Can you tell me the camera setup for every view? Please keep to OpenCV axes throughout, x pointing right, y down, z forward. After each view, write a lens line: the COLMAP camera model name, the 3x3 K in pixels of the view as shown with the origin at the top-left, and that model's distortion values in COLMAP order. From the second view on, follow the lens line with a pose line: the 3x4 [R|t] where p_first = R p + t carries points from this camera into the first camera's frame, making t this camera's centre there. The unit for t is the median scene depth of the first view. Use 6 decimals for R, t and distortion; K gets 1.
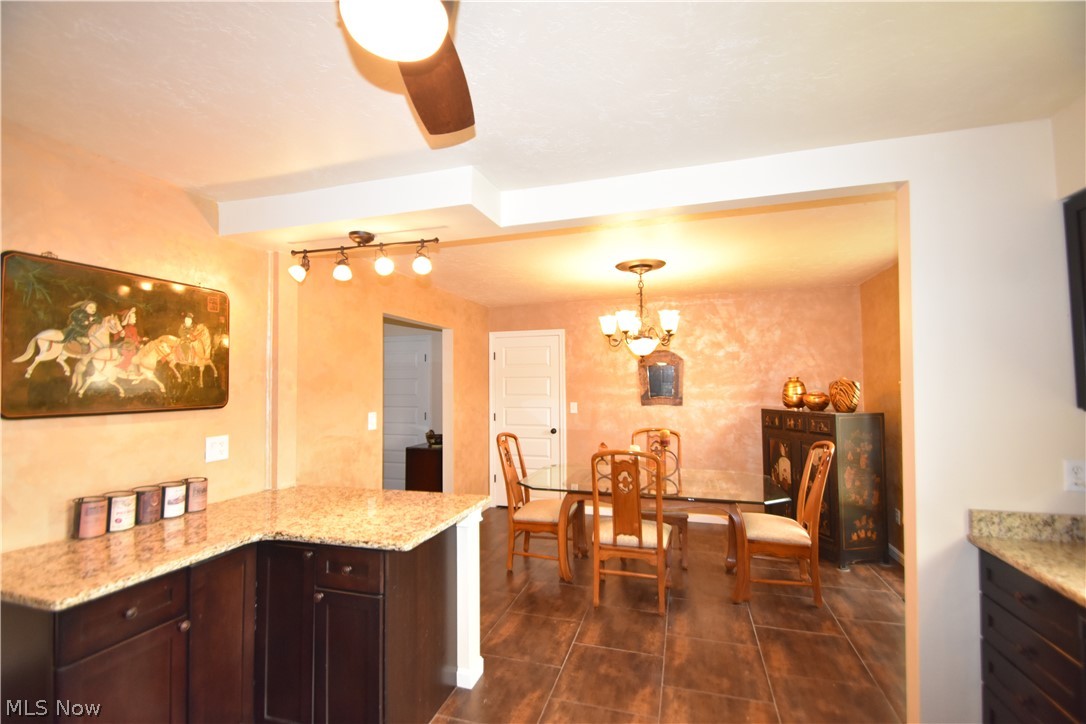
lens RADIAL K [[476.3, 0, 538.7], [0, 476.3, 367.9], [0, 0, 1]] dist [0.021272, -0.020839]
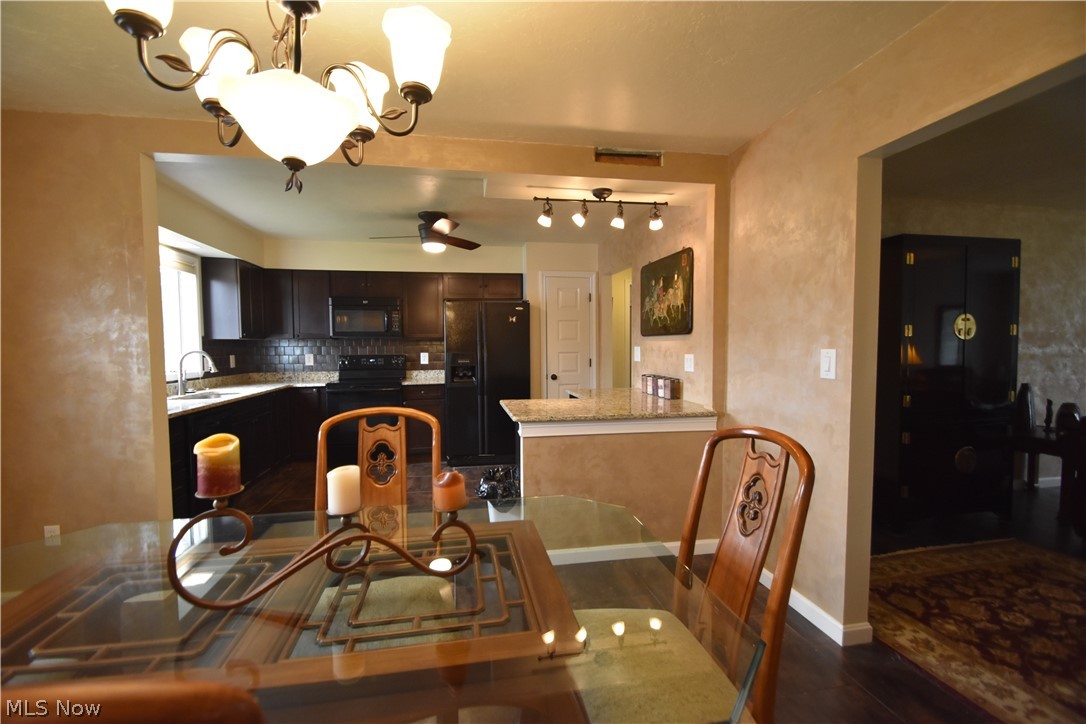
lens RADIAL K [[476.3, 0, 538.7], [0, 476.3, 367.9], [0, 0, 1]] dist [0.021272, -0.020839]
pose [[-0.889859, 0.036115, -0.454804, 0.382839], [0.028973, 0.999323, 0.022666, 0.153176], [0.455315, 0.006993, -0.890303, 2.253455]]
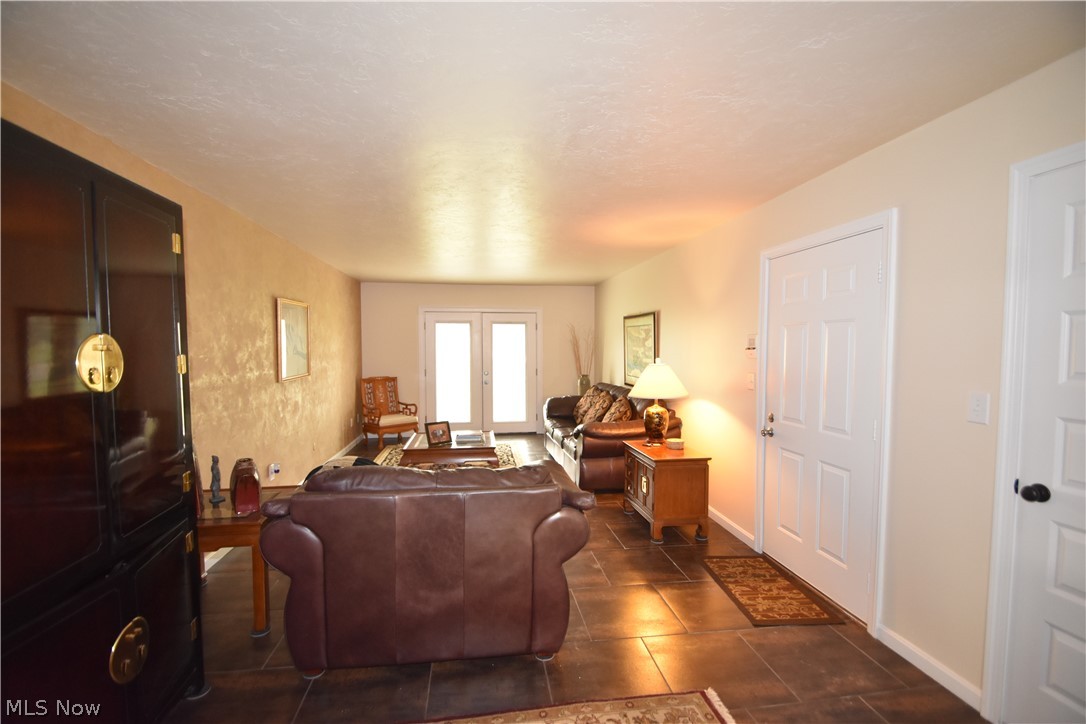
lens RADIAL K [[476.3, 0, 538.7], [0, 476.3, 367.9], [0, 0, 1]] dist [0.021272, -0.020839]
pose [[0.422519, 0.048802, -0.905039, -0.609708], [0.030134, 0.997241, 0.067842, 0.076745], [0.905853, -0.055937, 0.419883, 1.808331]]
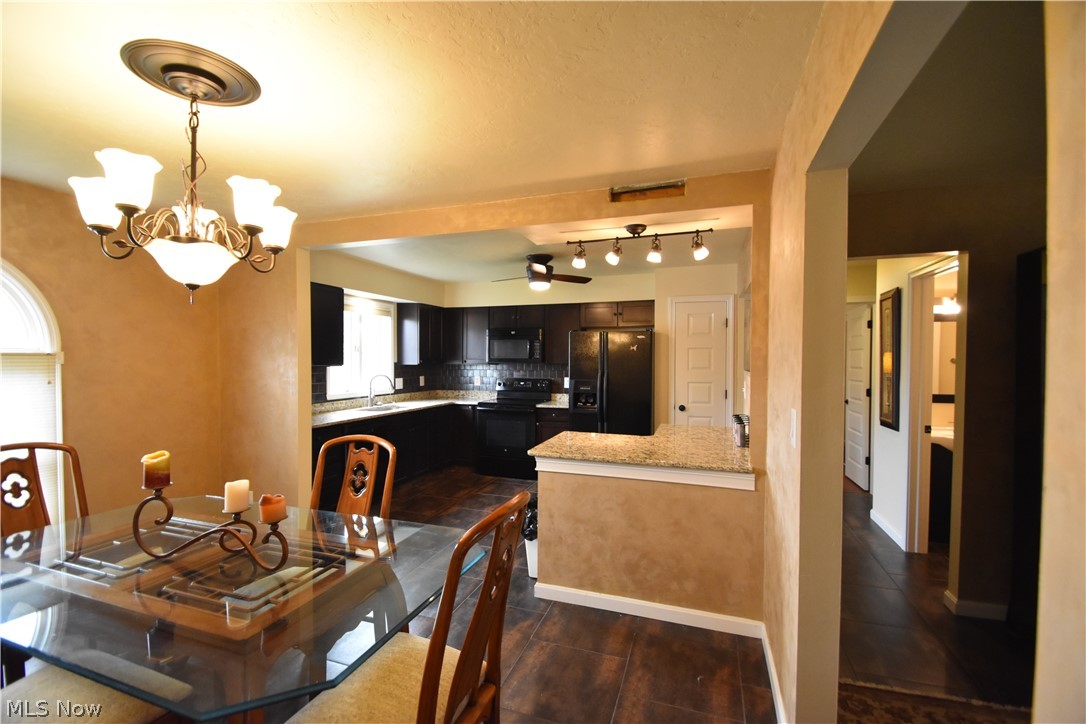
lens RADIAL K [[476.3, 0, 538.7], [0, 476.3, 367.9], [0, 0, 1]] dist [0.021272, -0.020839]
pose [[-0.999184, 0.003283, 0.040255, -0.195843], [0.002660, 0.999876, -0.015532, 0.097986], [-0.040301, -0.015412, -0.999069, 2.449462]]
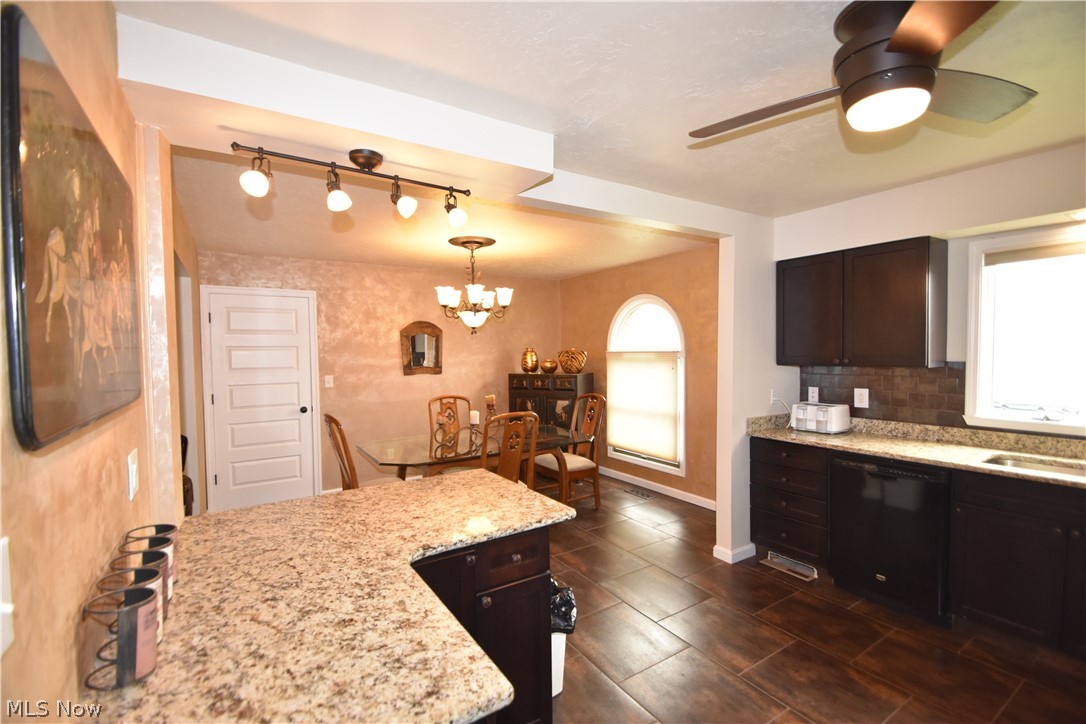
lens RADIAL K [[476.3, 0, 538.7], [0, 476.3, 367.9], [0, 0, 1]] dist [0.021272, -0.020839]
pose [[0.650509, -0.027618, 0.758996, -0.866134], [-0.019563, 0.998398, 0.053096, 0.009404], [-0.759246, -0.049387, 0.648927, 0.327030]]
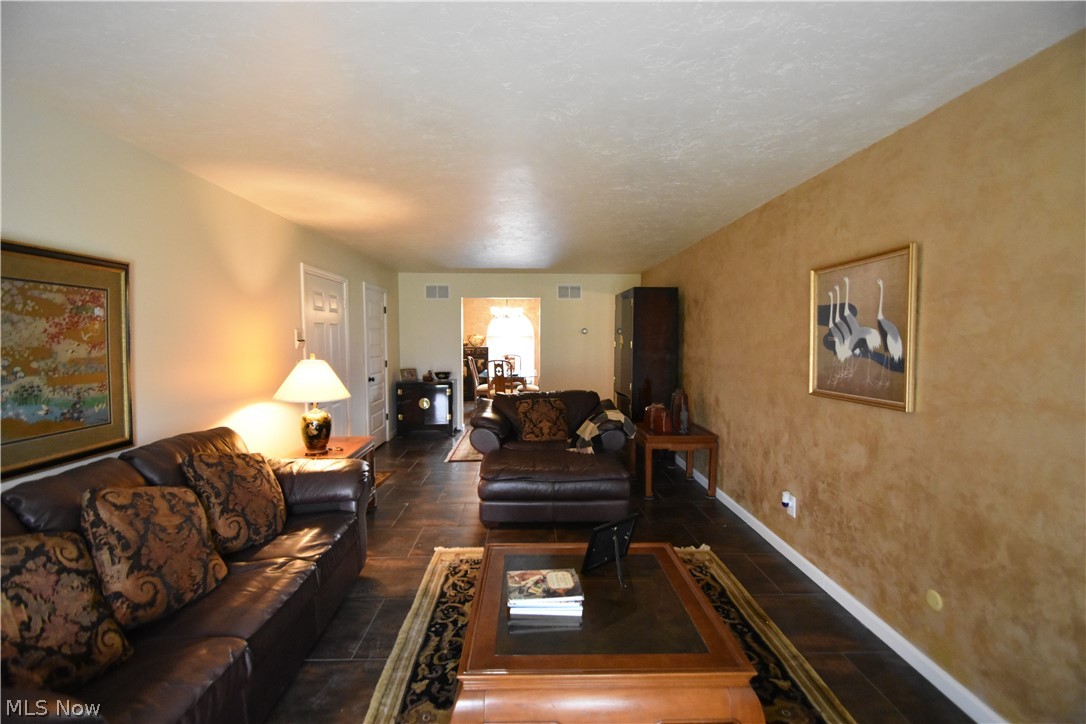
lens RADIAL K [[476.3, 0, 538.7], [0, 476.3, 367.9], [0, 0, 1]] dist [0.021272, -0.020839]
pose [[-0.314955, -0.057368, 0.947371, -3.810297], [-0.036337, 0.998169, 0.048363, 0.127781], [-0.948411, -0.019193, -0.316463, 2.800275]]
